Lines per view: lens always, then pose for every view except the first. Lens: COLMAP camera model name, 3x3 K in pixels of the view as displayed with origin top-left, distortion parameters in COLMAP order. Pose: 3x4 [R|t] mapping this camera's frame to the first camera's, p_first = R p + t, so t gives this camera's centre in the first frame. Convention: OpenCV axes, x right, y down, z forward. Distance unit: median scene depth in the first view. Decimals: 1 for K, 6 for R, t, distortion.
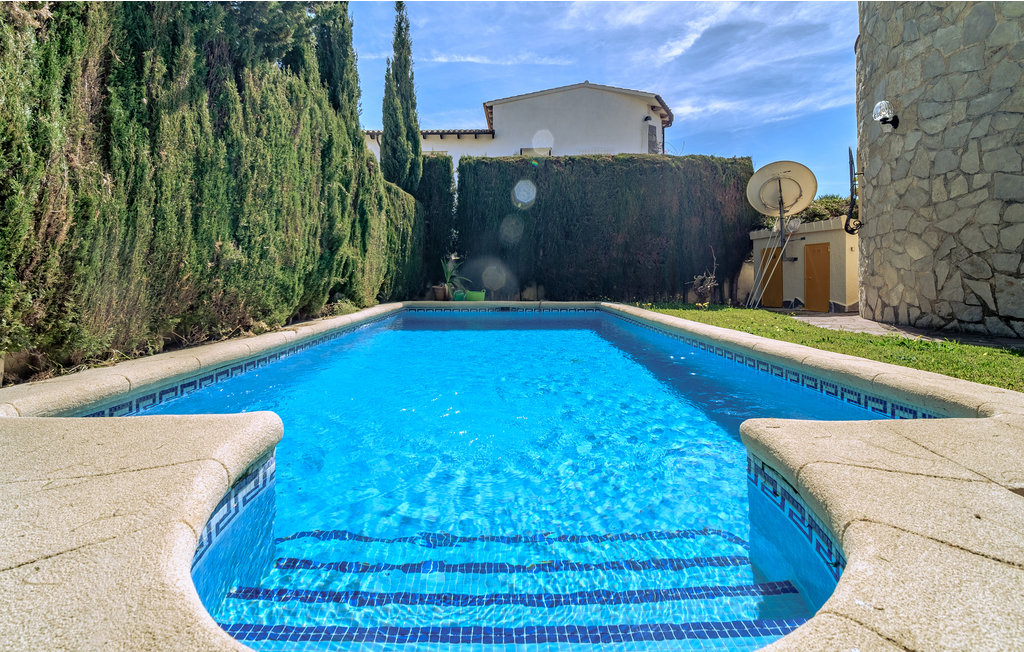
lens RADIAL K [[440.5, 0, 531.2], [0, 440.5, 288.5], [0, 0, 1]] dist [-0.001094, -0.000790]
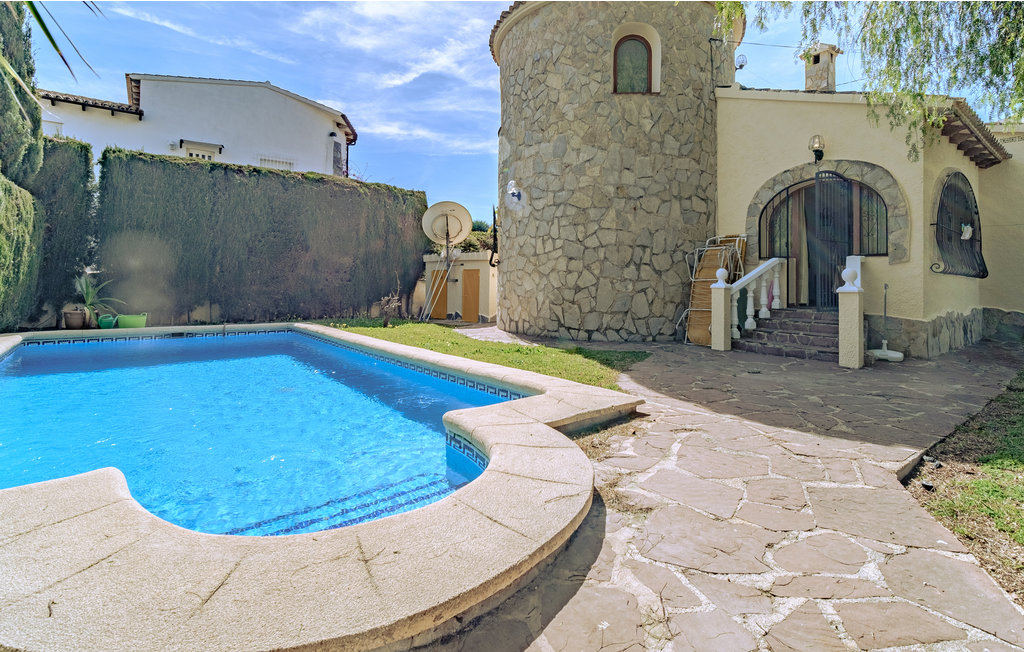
lens RADIAL K [[440.5, 0, 531.2], [0, 440.5, 288.5], [0, 0, 1]] dist [-0.001094, -0.000790]
pose [[0.753344, 0.025805, 0.657121, -0.095423], [-0.018976, 0.999667, -0.017502, -0.040006], [-0.657353, 0.000715, 0.753582, -0.127436]]
